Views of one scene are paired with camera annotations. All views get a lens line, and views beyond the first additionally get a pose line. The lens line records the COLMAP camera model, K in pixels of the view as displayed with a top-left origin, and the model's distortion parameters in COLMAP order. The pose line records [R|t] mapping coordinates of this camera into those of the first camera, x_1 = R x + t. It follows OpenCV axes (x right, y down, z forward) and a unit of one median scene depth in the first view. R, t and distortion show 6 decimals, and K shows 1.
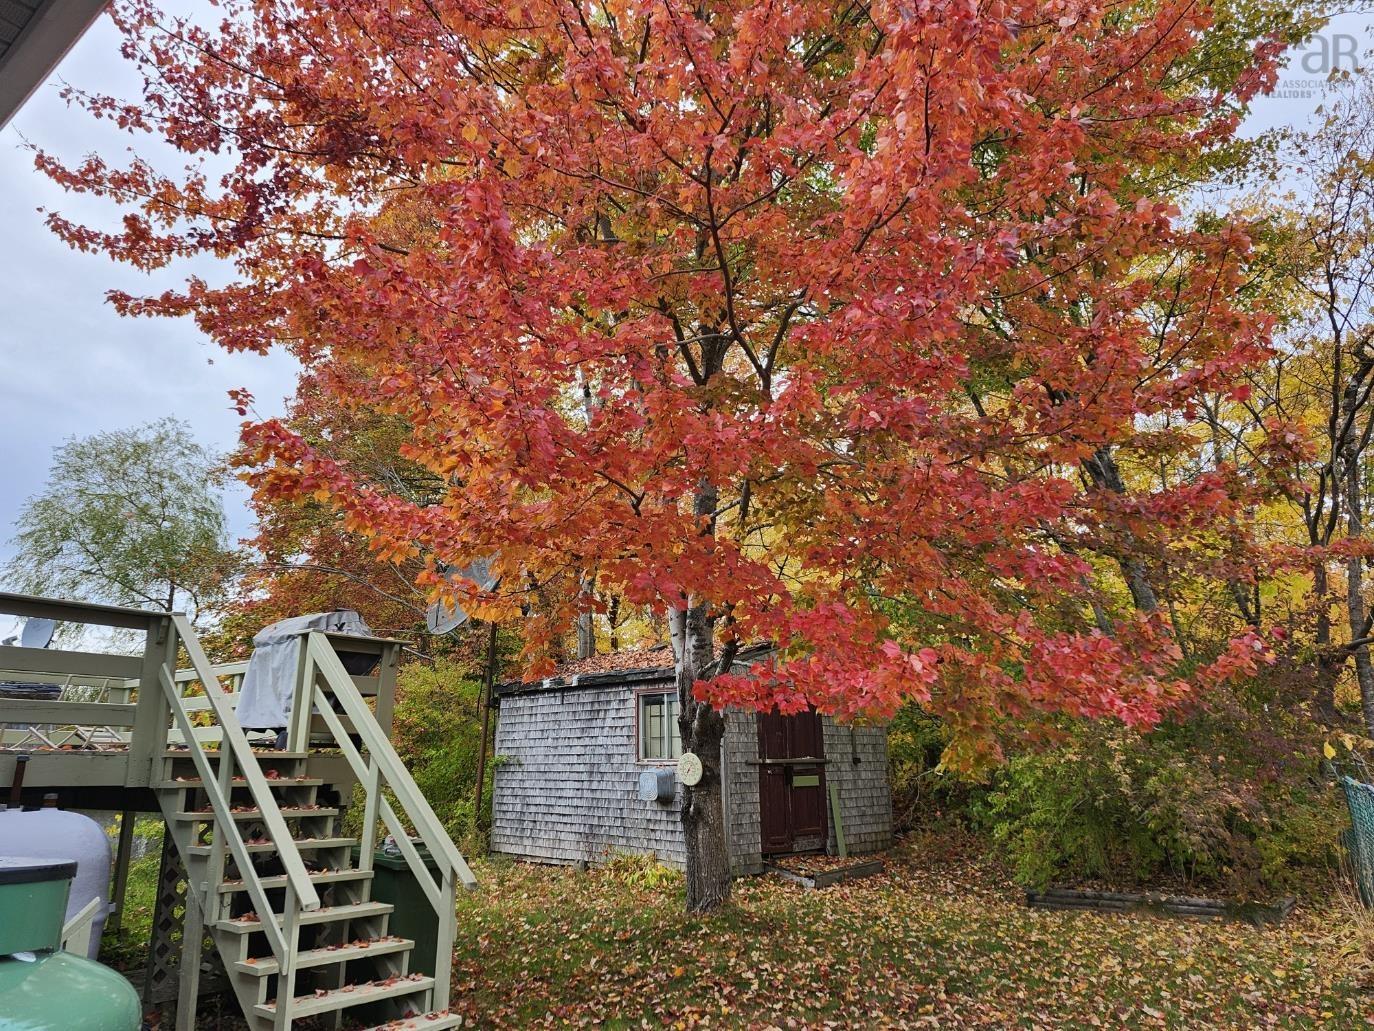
lens RADIAL K [[1038.8, 0, 687.0], [0, 1038.8, 515.5], [0, 0, 1]] dist [0.002246, -0.000512]
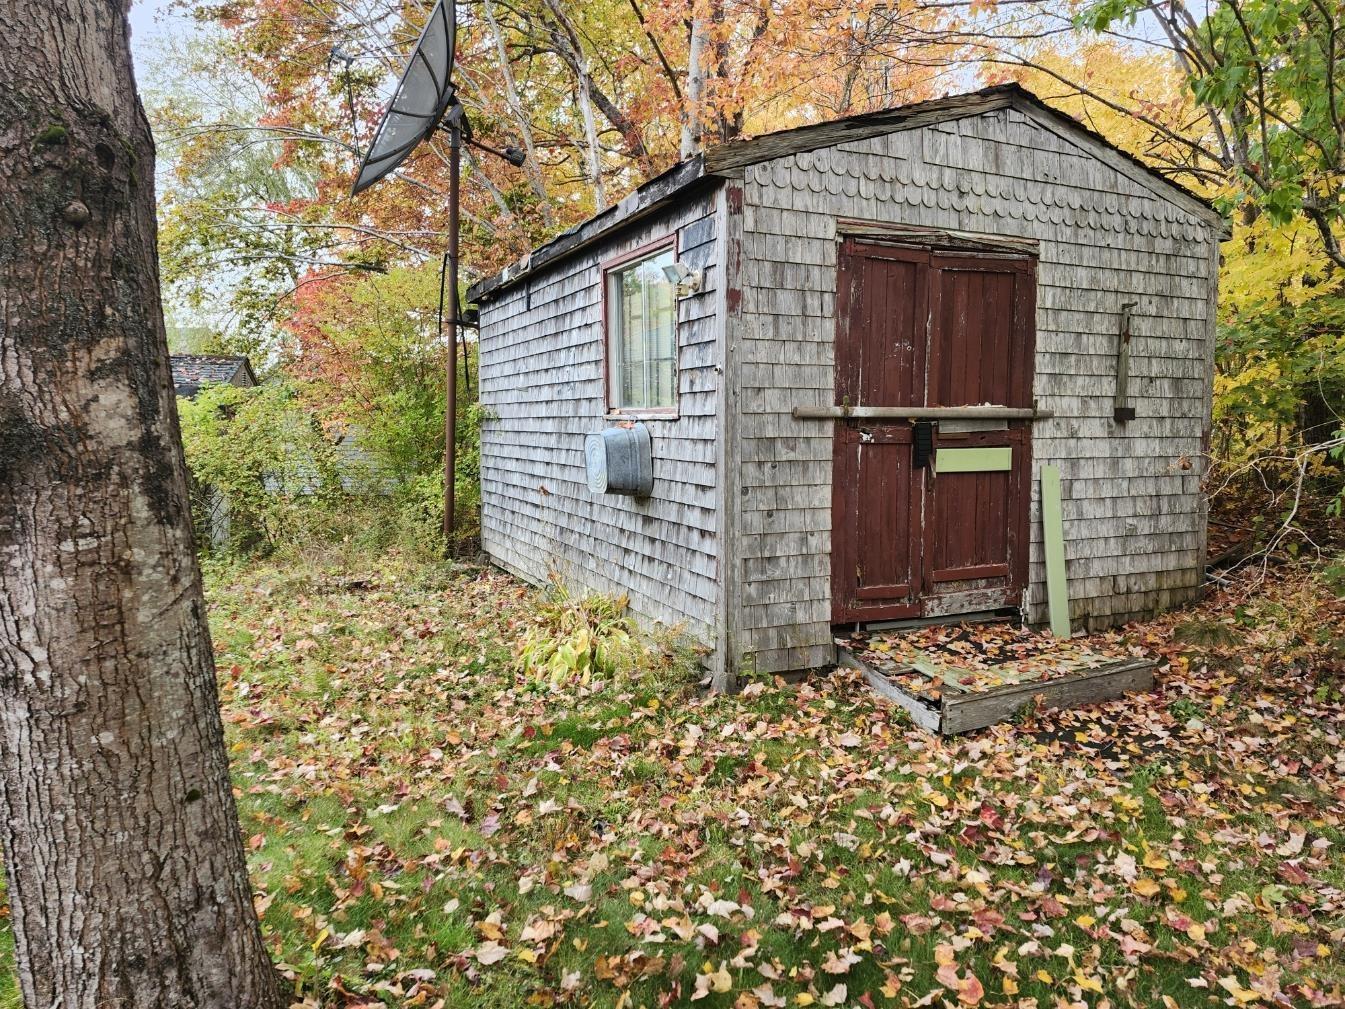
lens RADIAL K [[854.4, 0, 672.5], [0, 854.4, 504.5], [0, 0, 1]] dist [0.002929, -0.000014]
pose [[0.925164, 0.044860, -0.376907, 0.132960], [0.077309, 0.949906, 0.302823, 0.158263], [0.371611, -0.309299, 0.875351, 0.644854]]
